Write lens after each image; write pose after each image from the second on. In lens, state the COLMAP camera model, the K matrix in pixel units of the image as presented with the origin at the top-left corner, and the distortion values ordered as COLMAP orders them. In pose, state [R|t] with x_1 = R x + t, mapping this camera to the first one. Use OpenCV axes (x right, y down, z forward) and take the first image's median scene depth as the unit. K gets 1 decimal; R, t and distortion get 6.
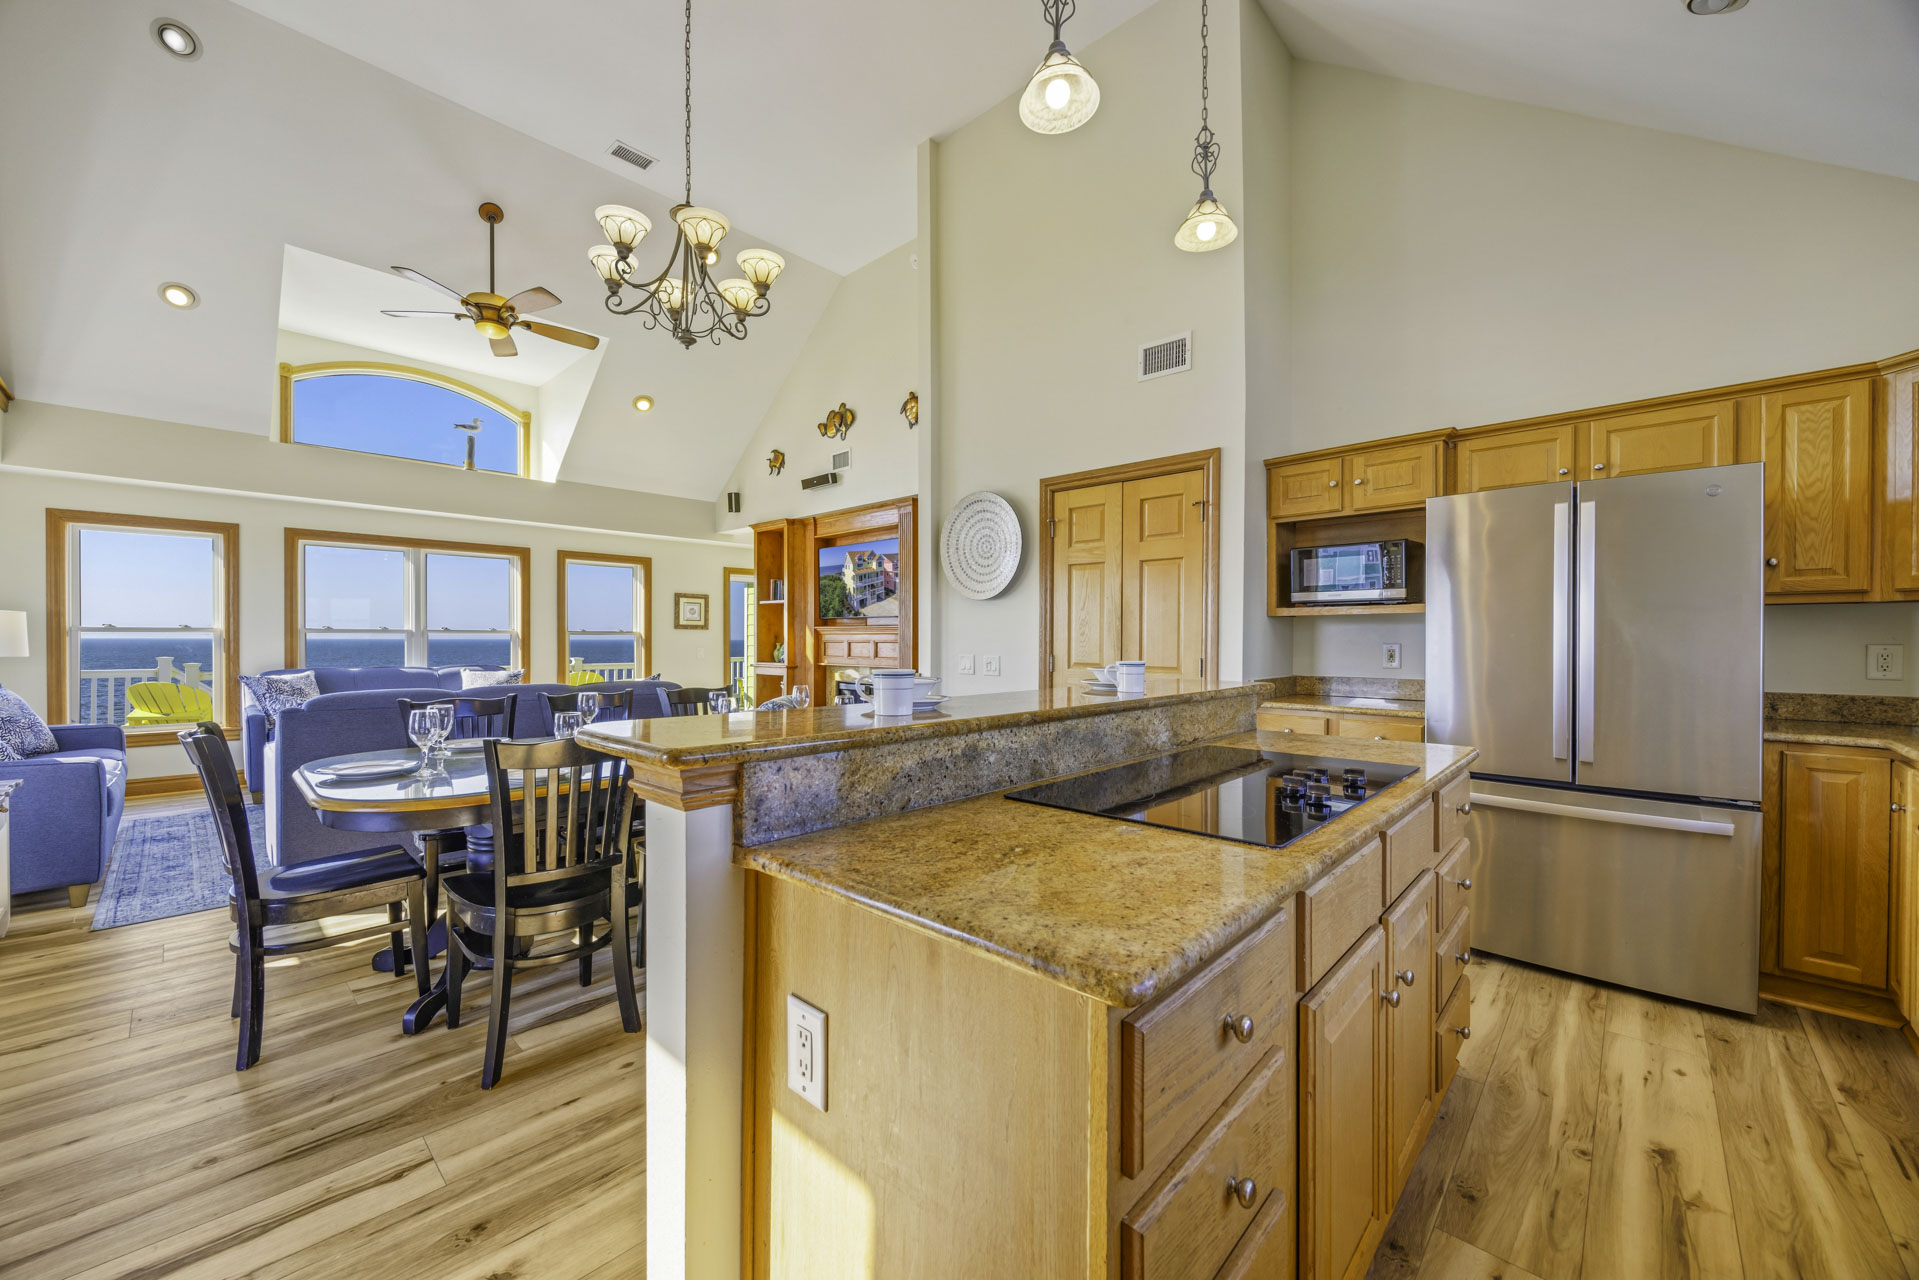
lens RADIAL K [[737.7, 0, 960.4], [0, 737.7, 644.9], [0, 0, 1]] dist [-0.006351, 0.000668]
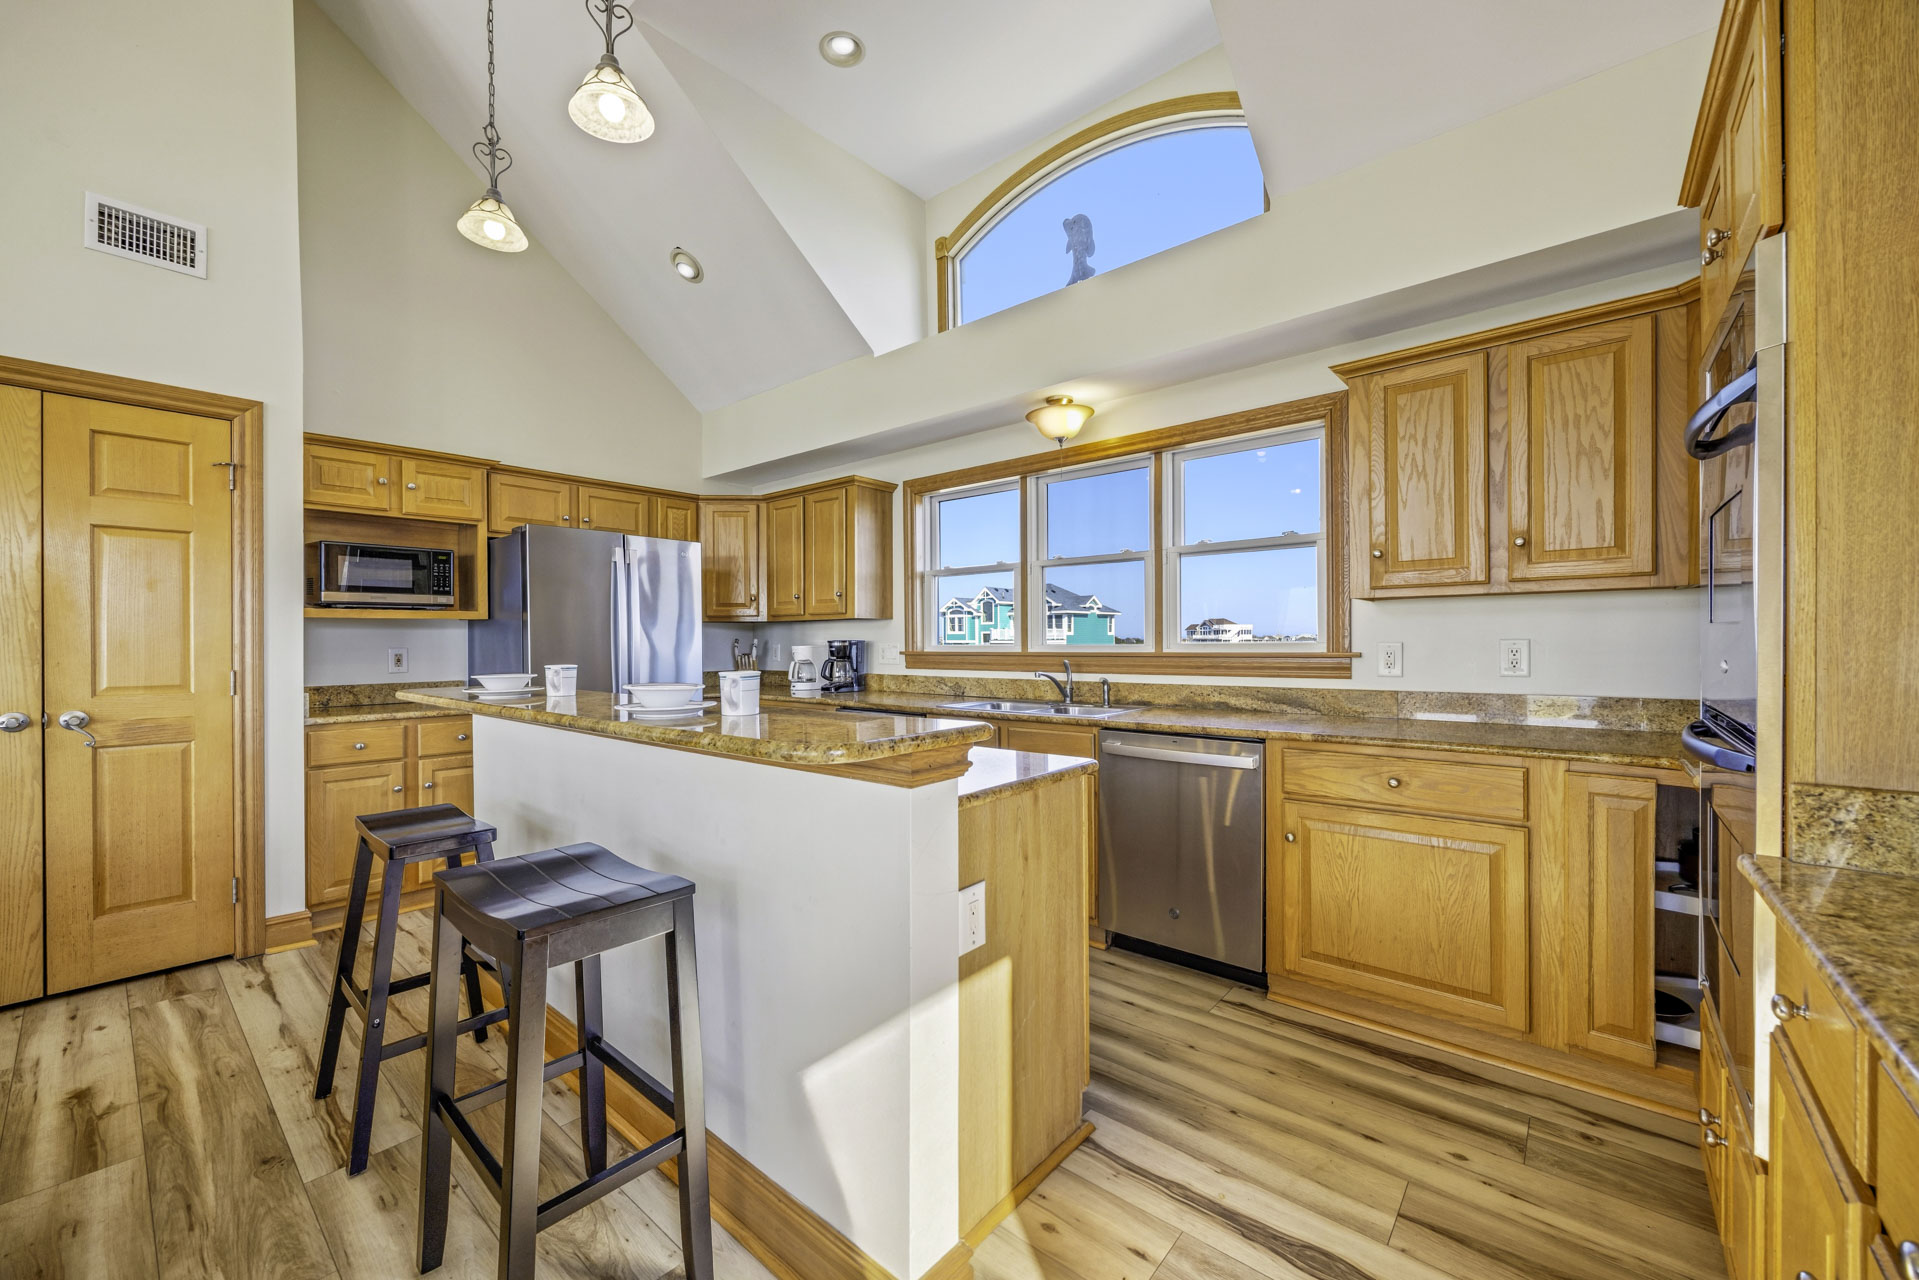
lens RADIAL K [[737.7, 0, 949.1], [0, 737.7, 646.0], [0, 0, 1]] dist [-0.006351, 0.000668]
pose [[-0.041197, -0.008811, 0.999112, -0.254940], [0.013718, 0.999862, 0.009383, -0.002337], [-0.999057, 0.014092, -0.041070, 0.164663]]
